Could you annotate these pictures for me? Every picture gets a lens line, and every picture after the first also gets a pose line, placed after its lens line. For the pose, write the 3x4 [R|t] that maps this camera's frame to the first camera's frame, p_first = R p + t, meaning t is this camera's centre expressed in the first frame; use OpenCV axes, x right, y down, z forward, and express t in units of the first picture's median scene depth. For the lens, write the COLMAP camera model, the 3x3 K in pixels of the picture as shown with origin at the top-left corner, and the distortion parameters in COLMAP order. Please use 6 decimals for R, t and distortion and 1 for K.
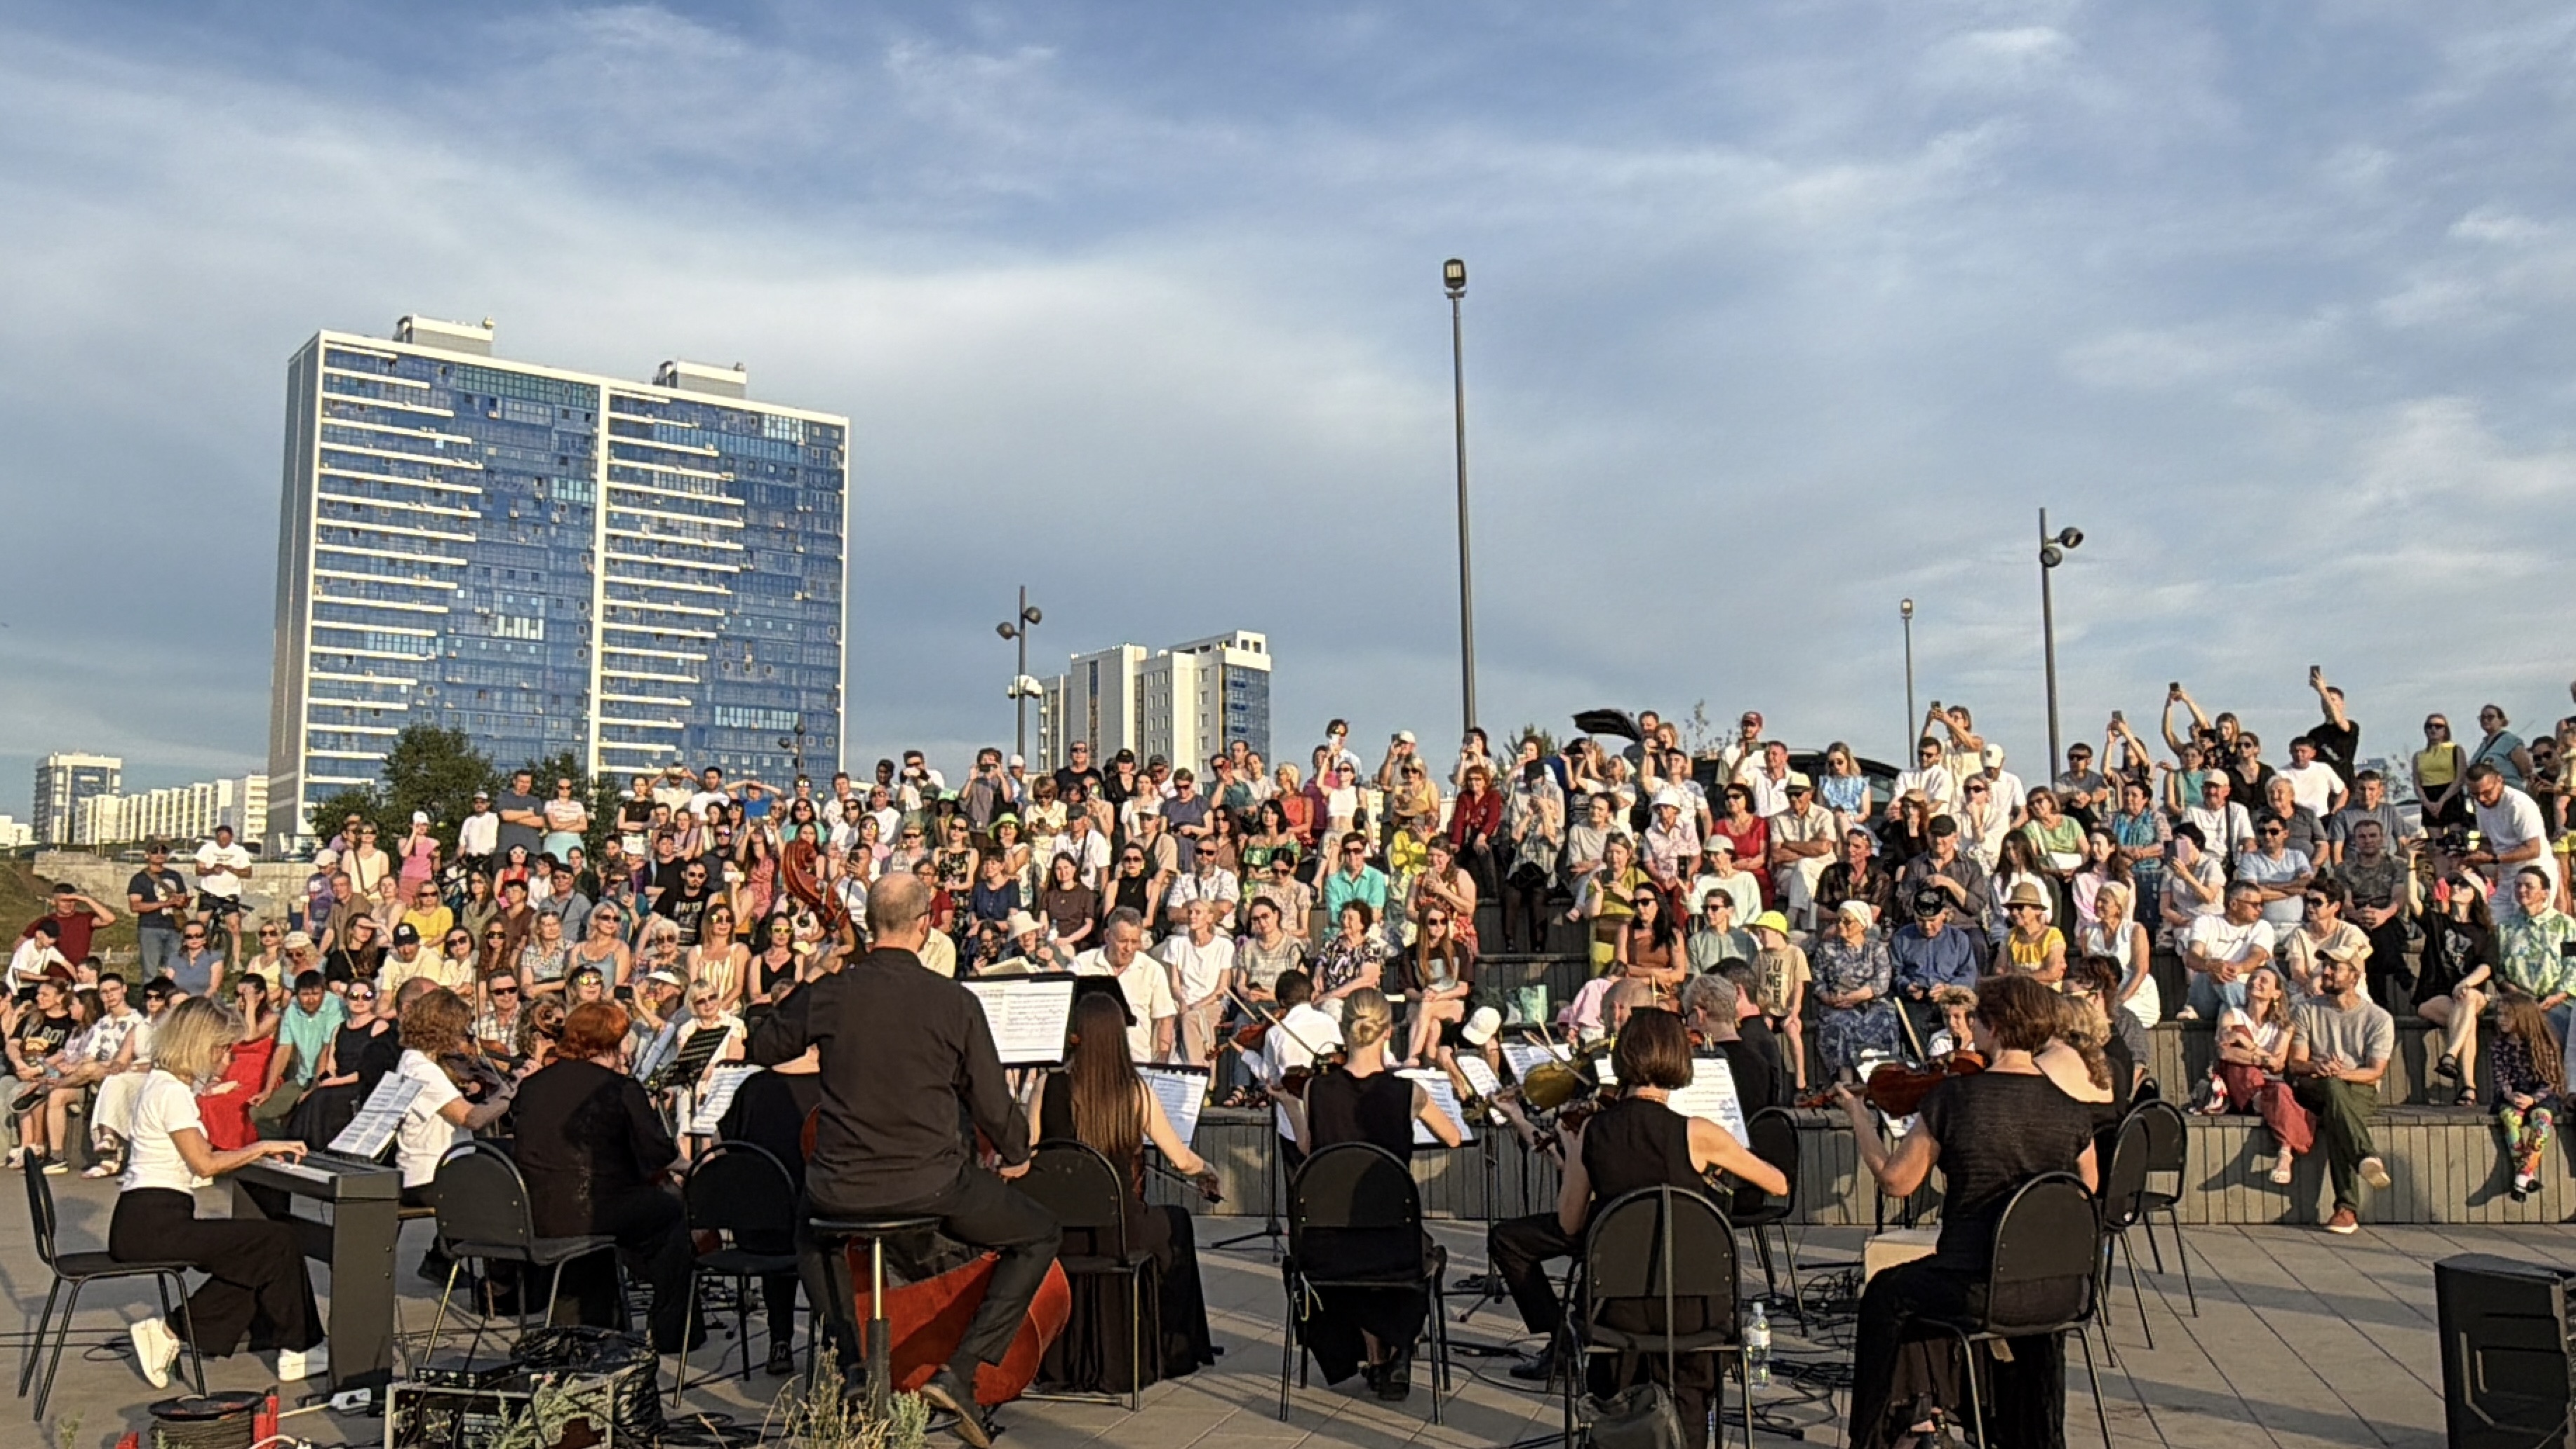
lens RADIAL K [[2087.4, 0, 1369.4], [0, 2087.4, 714.2], [0, 0, 1]] dist [-0.016949, 0.007971]
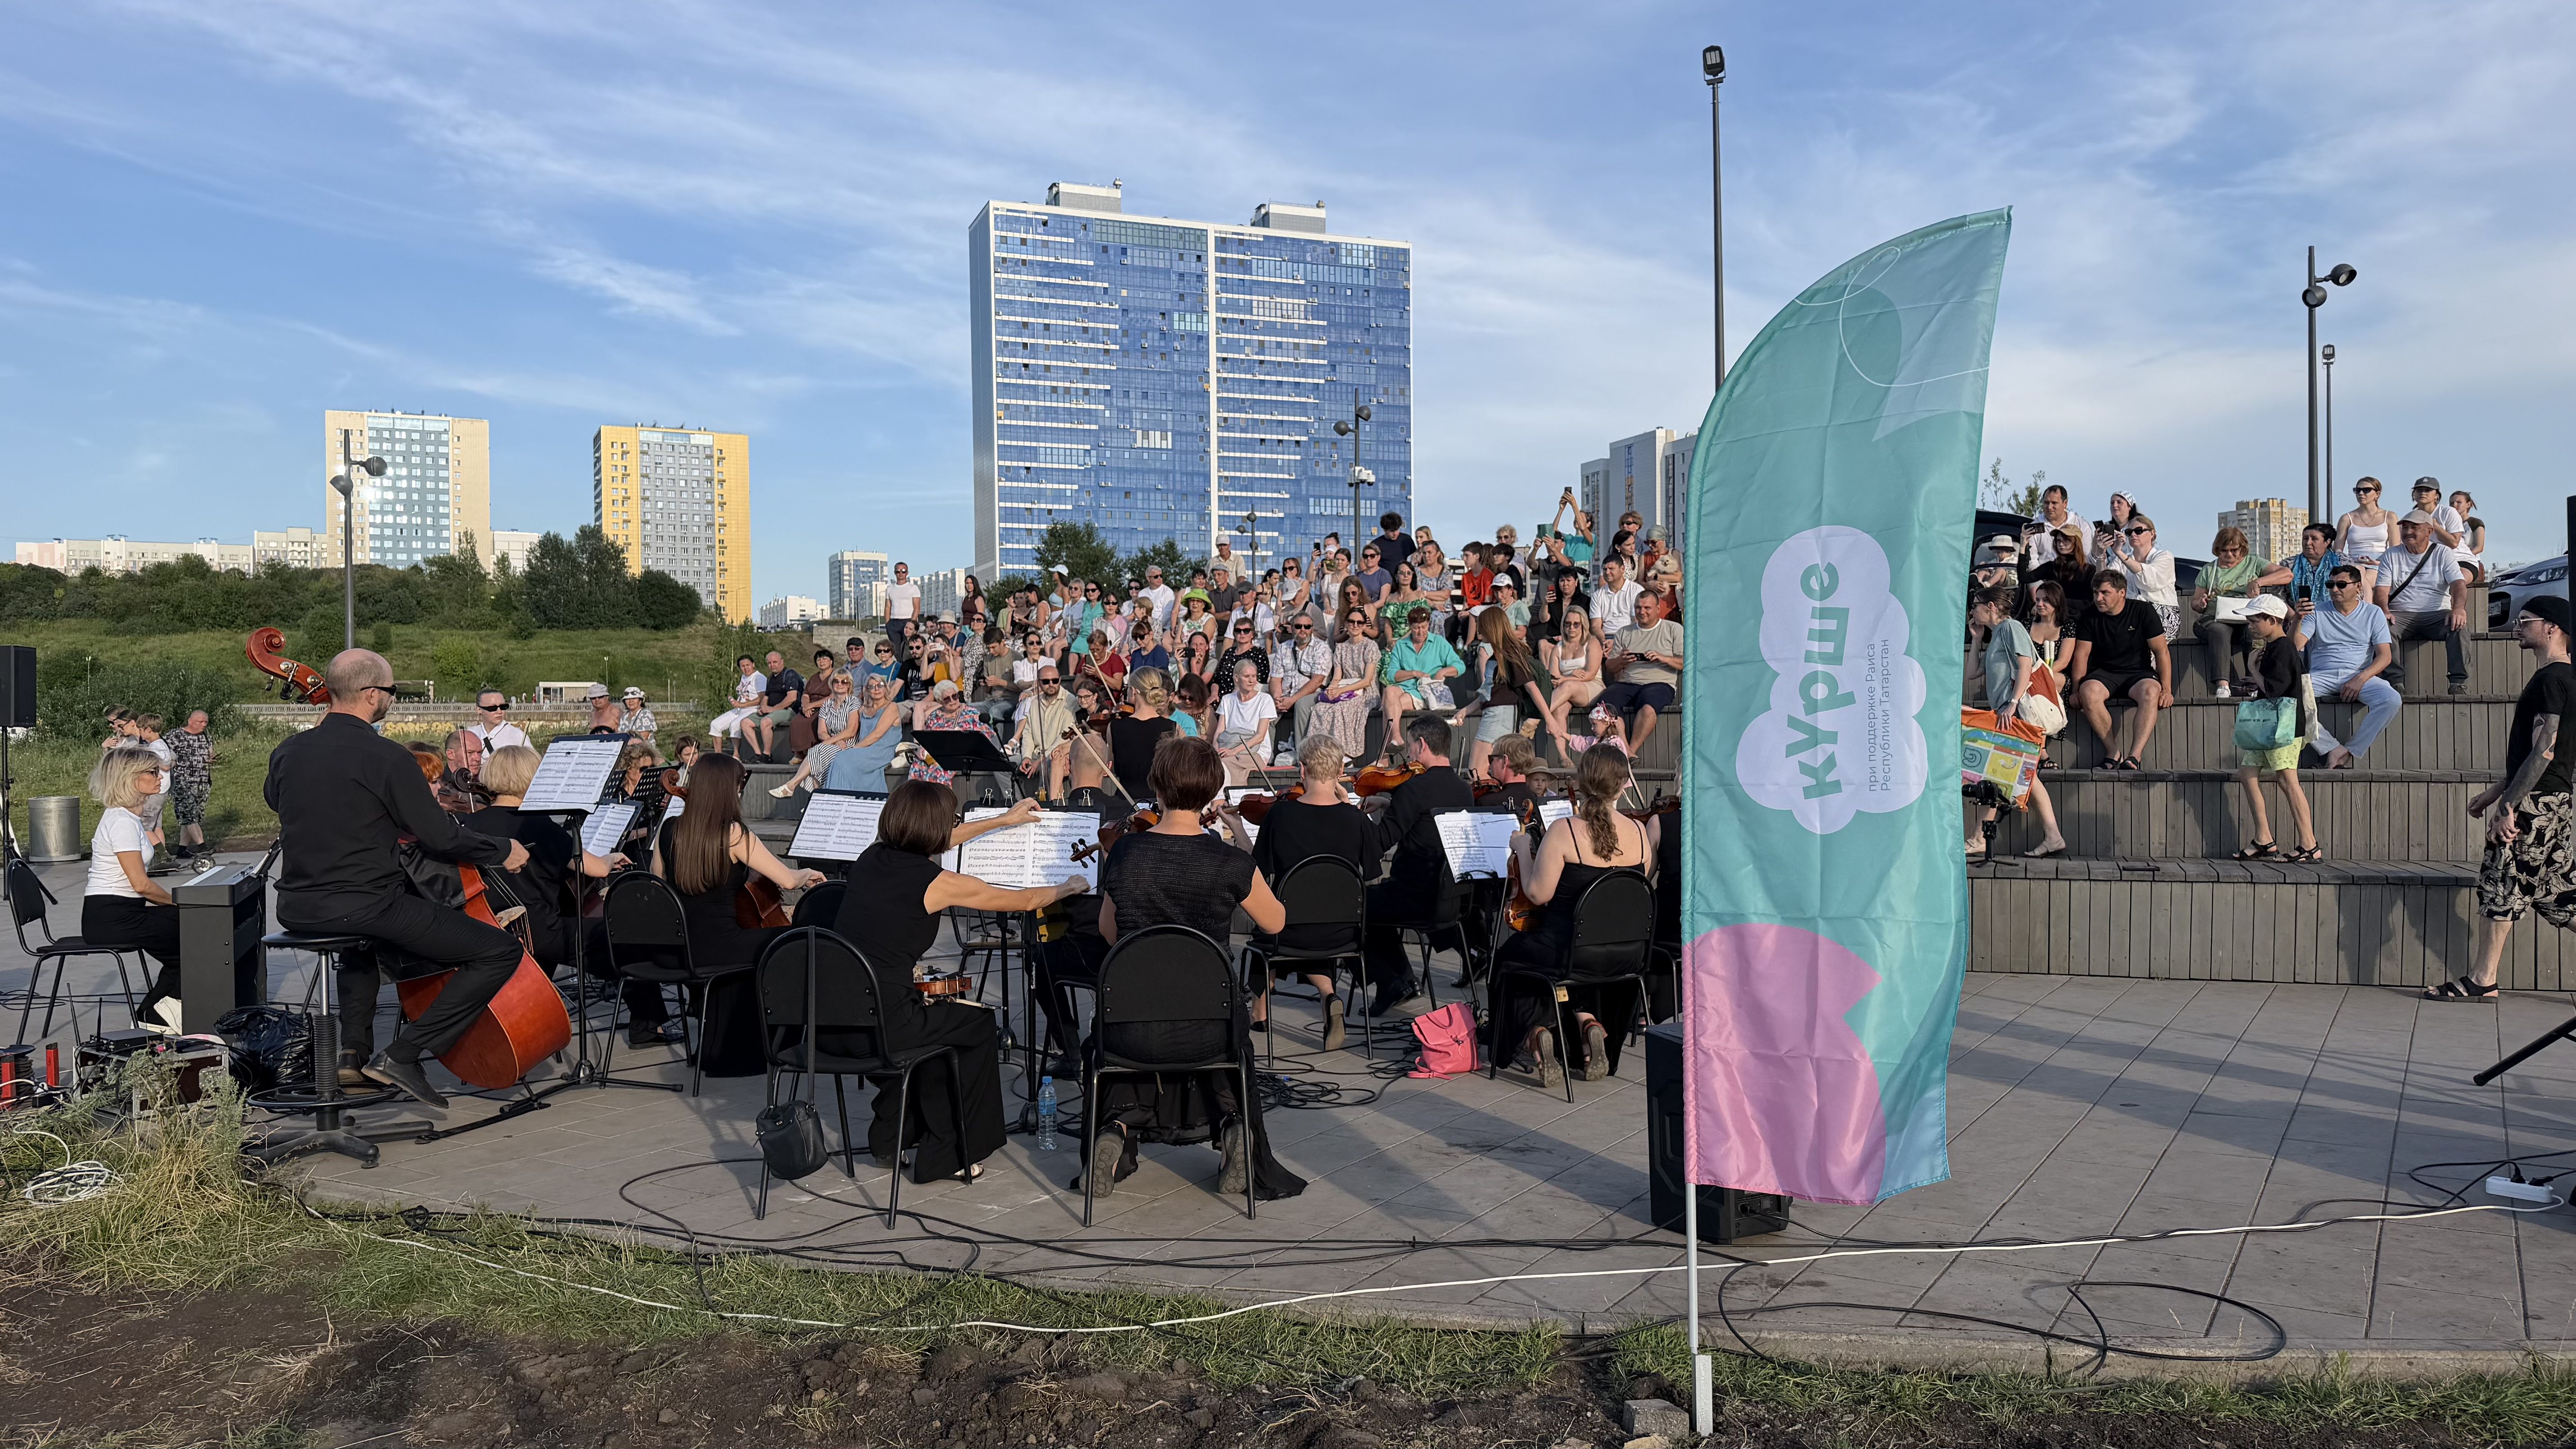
lens RADIAL K [[1773.8, 0, 1381.3], [0, 1773.8, 782.8], [0, 0, 1]] dist [0.052002, -0.046456]
pose [[0.956885, 0.010320, -0.290283, 0.100446], [0.036581, 0.987130, 0.155678, 0.001585], [0.288154, -0.159585, 0.944193, 0.027861]]
